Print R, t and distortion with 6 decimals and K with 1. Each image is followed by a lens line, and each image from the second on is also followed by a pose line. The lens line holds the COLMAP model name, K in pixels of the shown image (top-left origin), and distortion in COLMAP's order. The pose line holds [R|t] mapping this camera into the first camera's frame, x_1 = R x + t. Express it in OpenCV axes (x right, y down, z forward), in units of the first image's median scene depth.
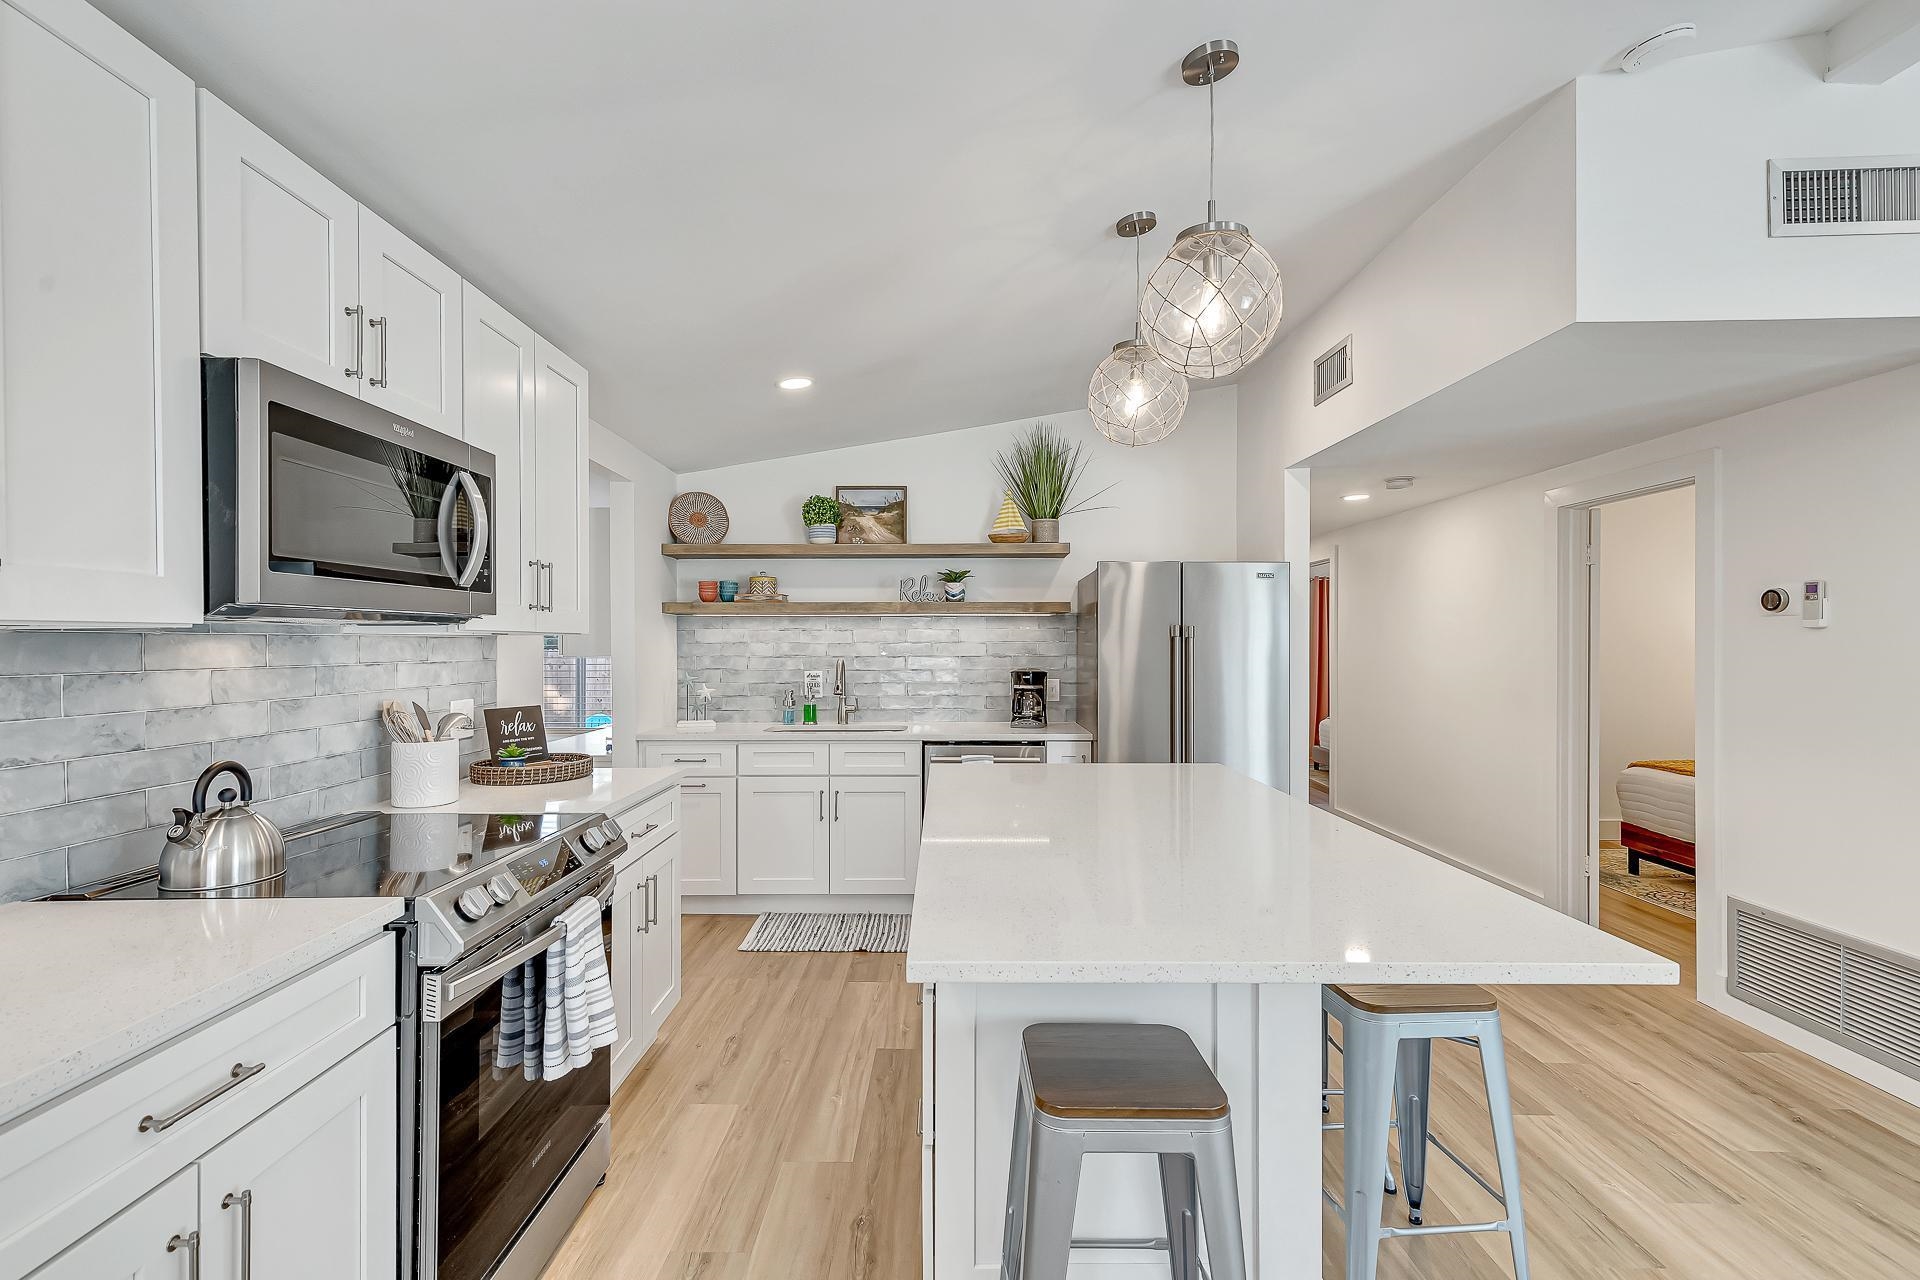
lens RADIAL K [[868.1, 0, 952.3], [0, 868.1, 640.4], [0, 0, 1]] dist [0.007824, -0.000377]
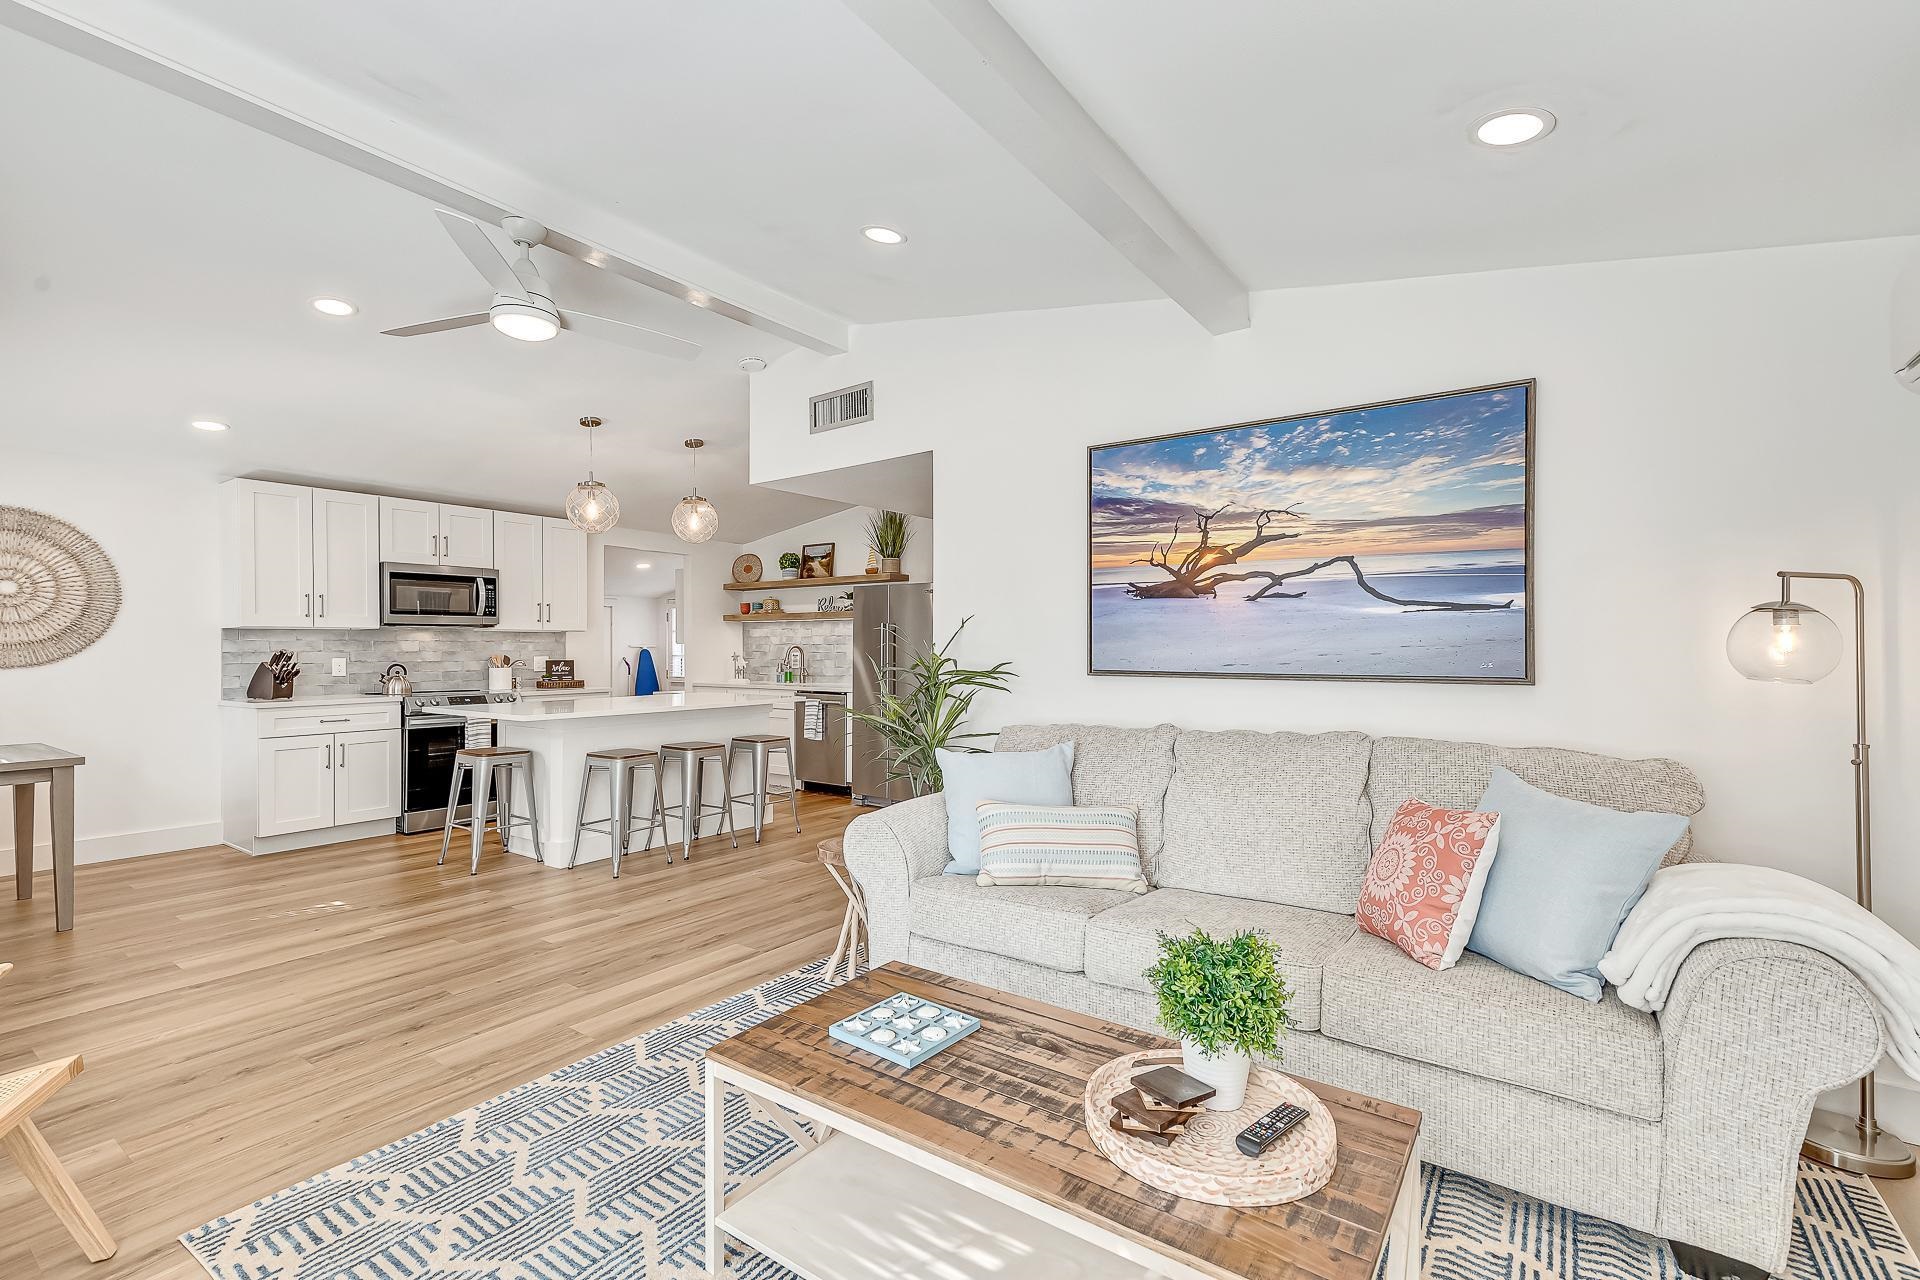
lens RADIAL K [[860.5, 0, 954.2], [0, 860.5, 646.1], [0, 0, 1]] dist [0.004266, -0.000042]
pose [[0.816411, -0.001837, -0.577468, 1.156212], [0.002677, 0.999996, 0.000604, 0.022902], [0.577465, -0.002039, 0.816413, -0.233834]]
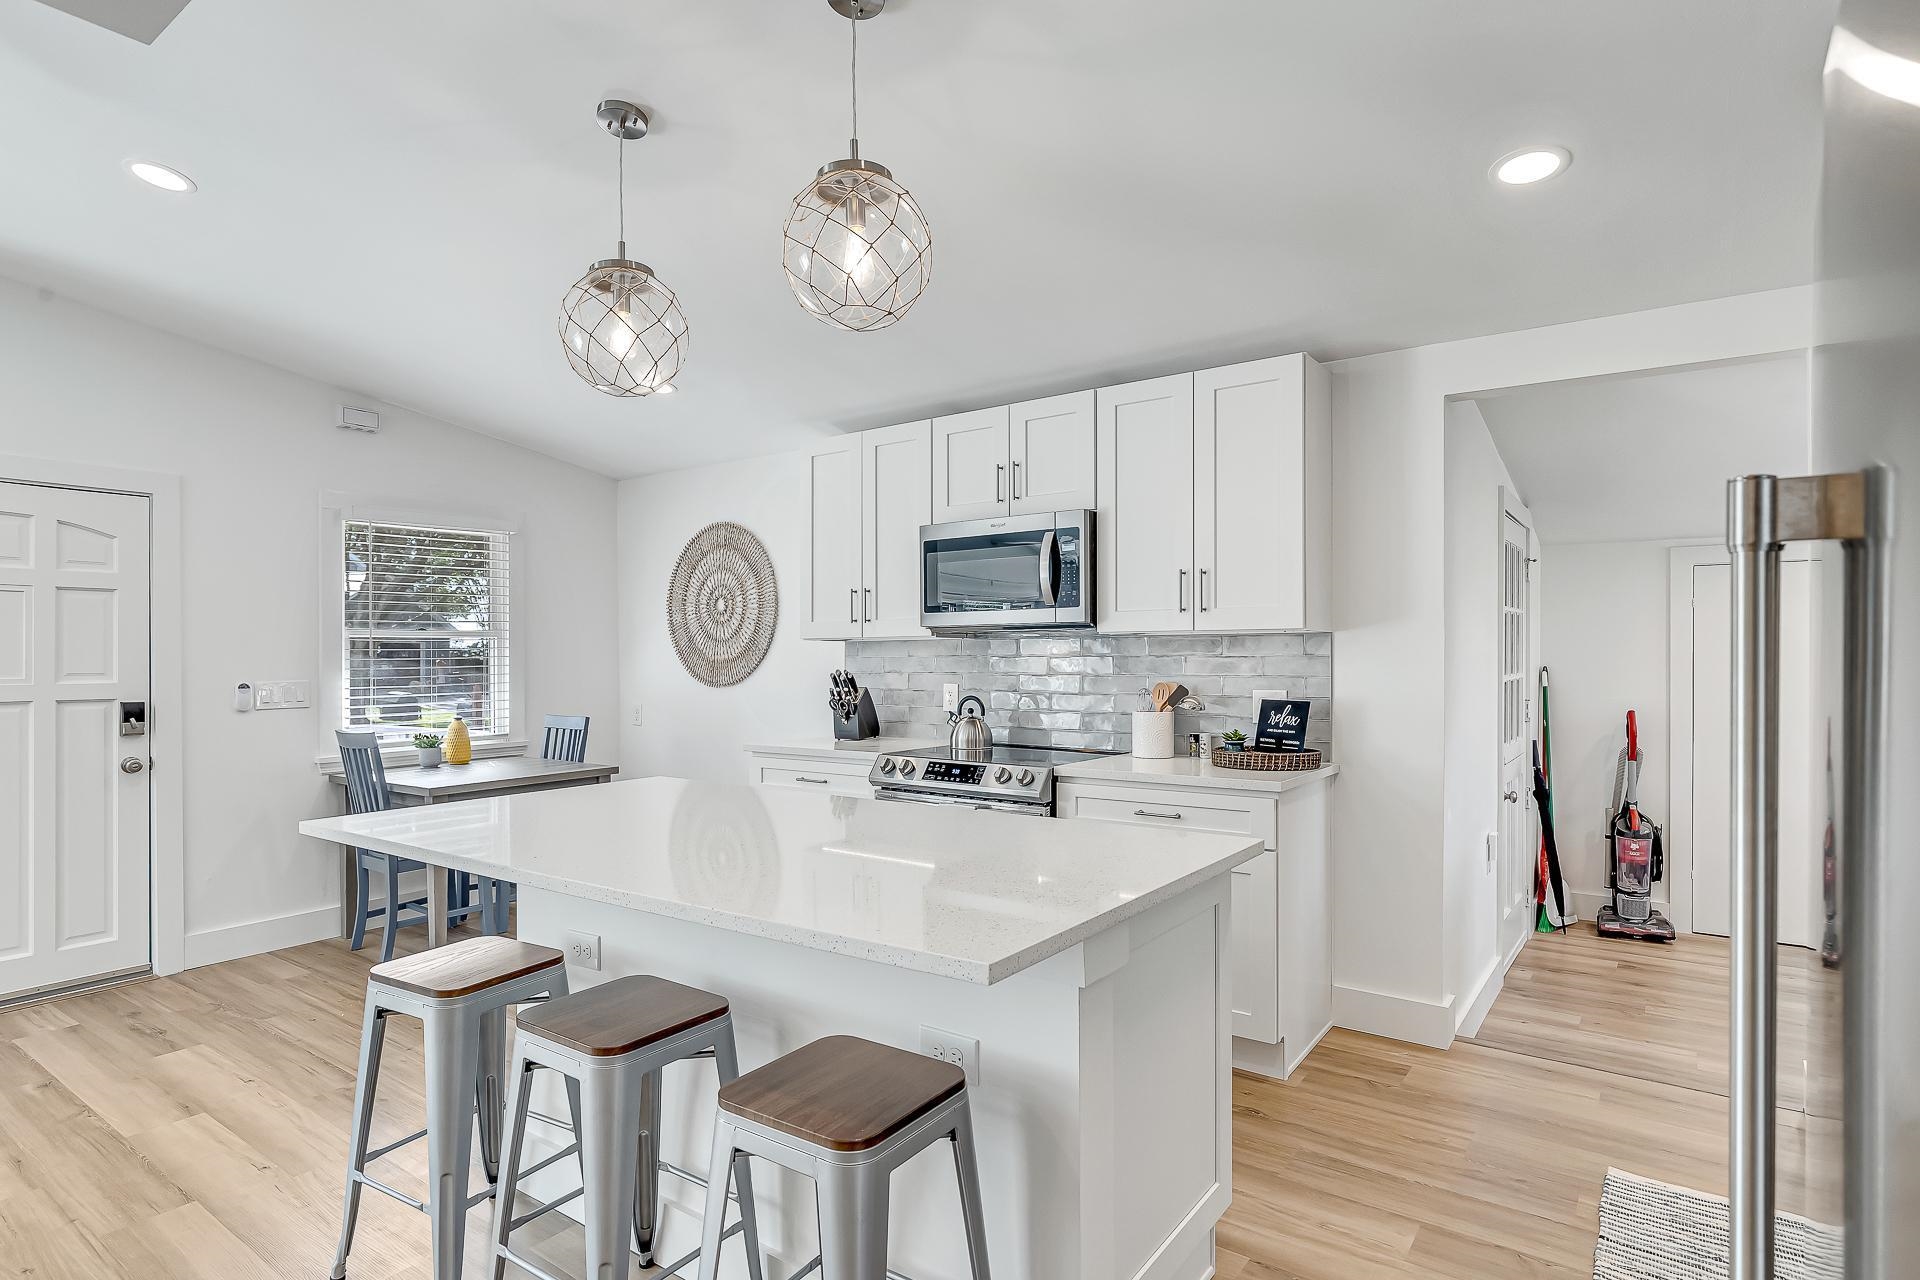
lens RADIAL K [[1001.8, 0, 956.3], [0, 1001.8, 662.0], [0, 0, 1]] dist [0.000326, -0.000162]
pose [[-0.584992, 0.009872, -0.810979, 0.447890], [0.006349, 0.999951, 0.007592, 0.011119], [0.811014, -0.000708, -0.585026, 0.859722]]
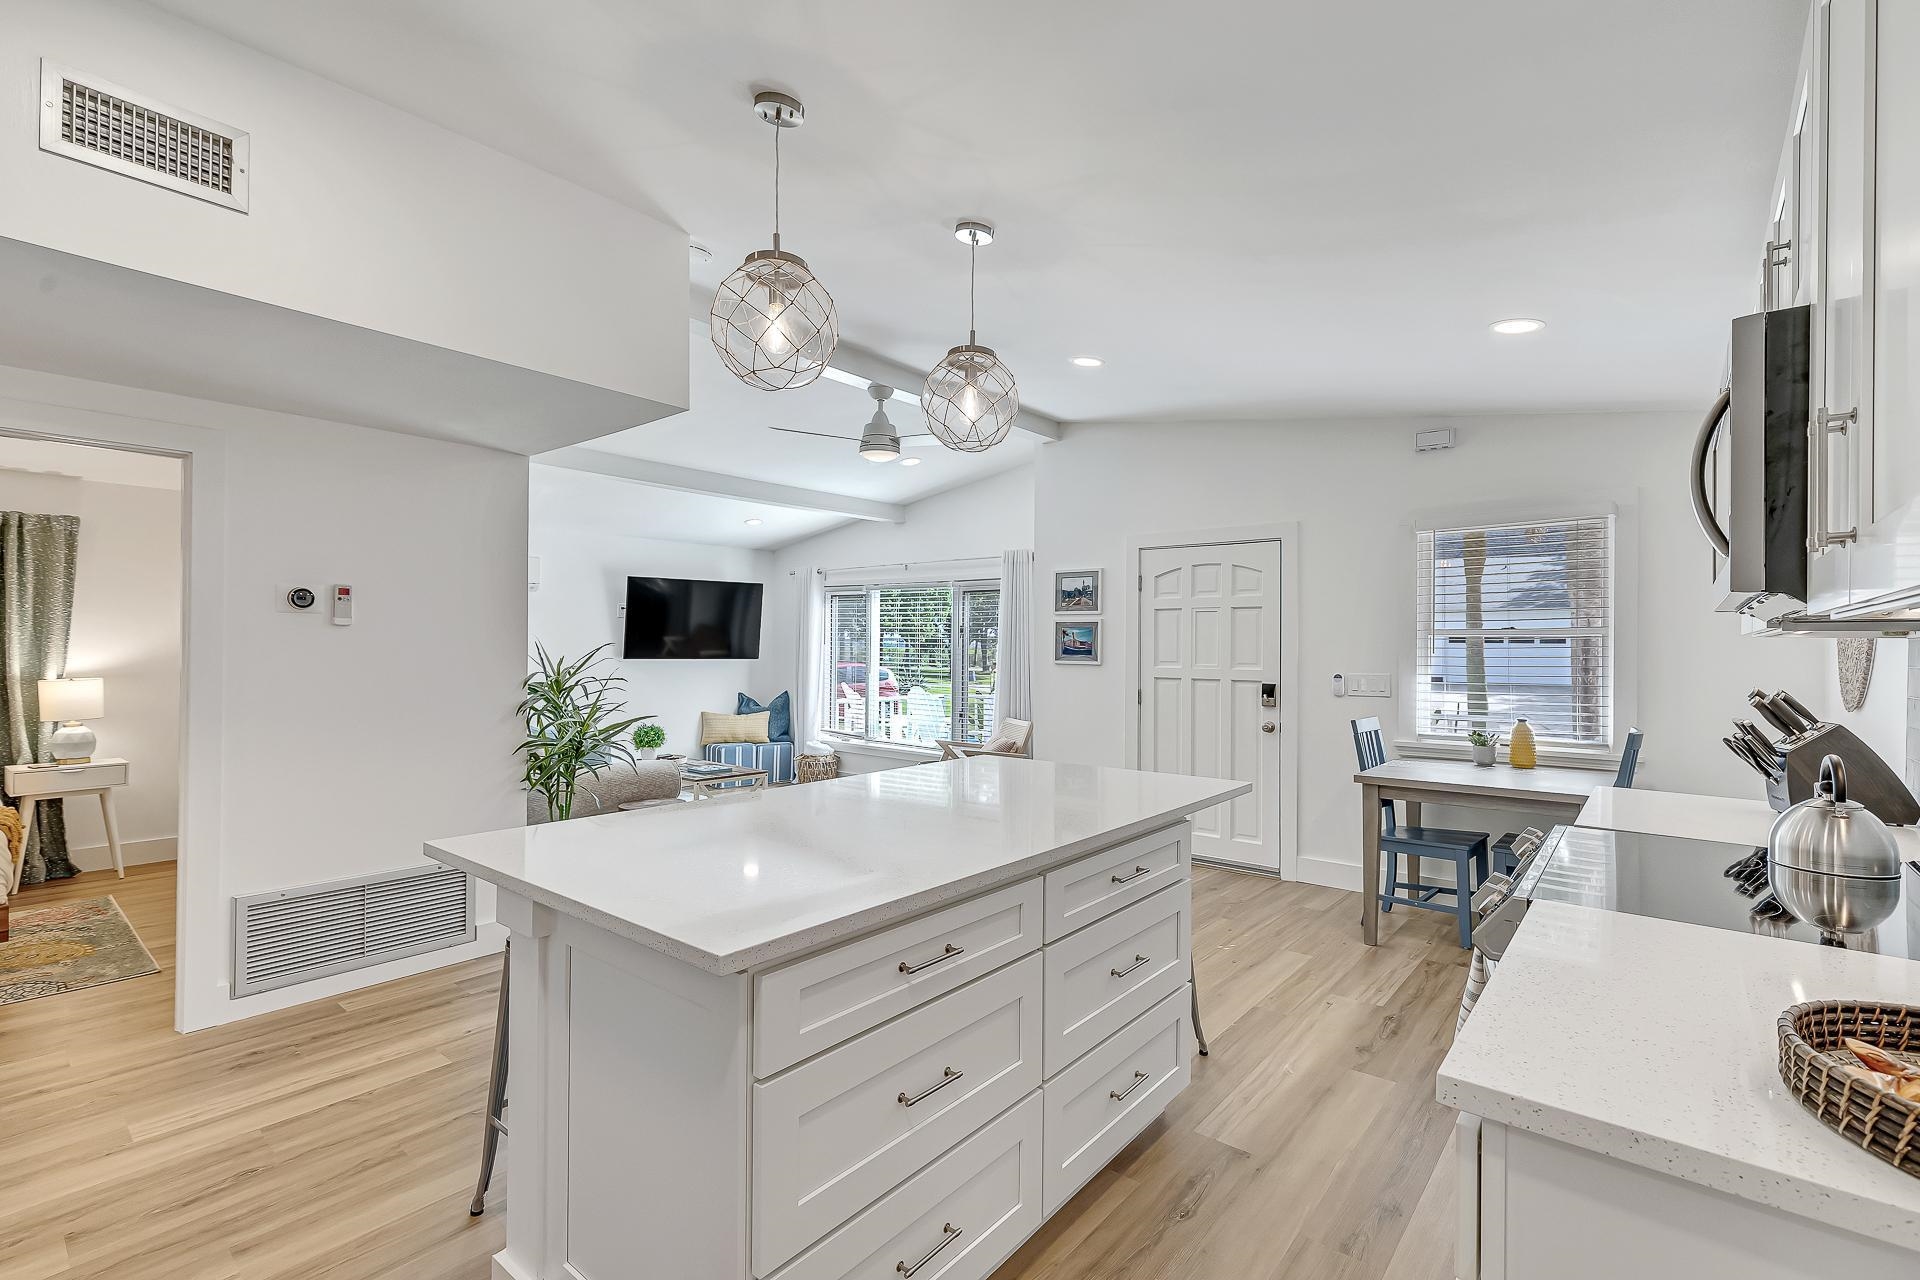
lens RADIAL K [[860.5, 0, 954.2], [0, 860.5, 646.1], [0, 0, 1]] dist [0.004266, -0.000042]
pose [[-0.768603, -0.003664, 0.639715, -0.237242], [-0.007219, 0.999970, -0.002947, 0.006786], [-0.639685, -0.006884, -0.768606, 0.858611]]
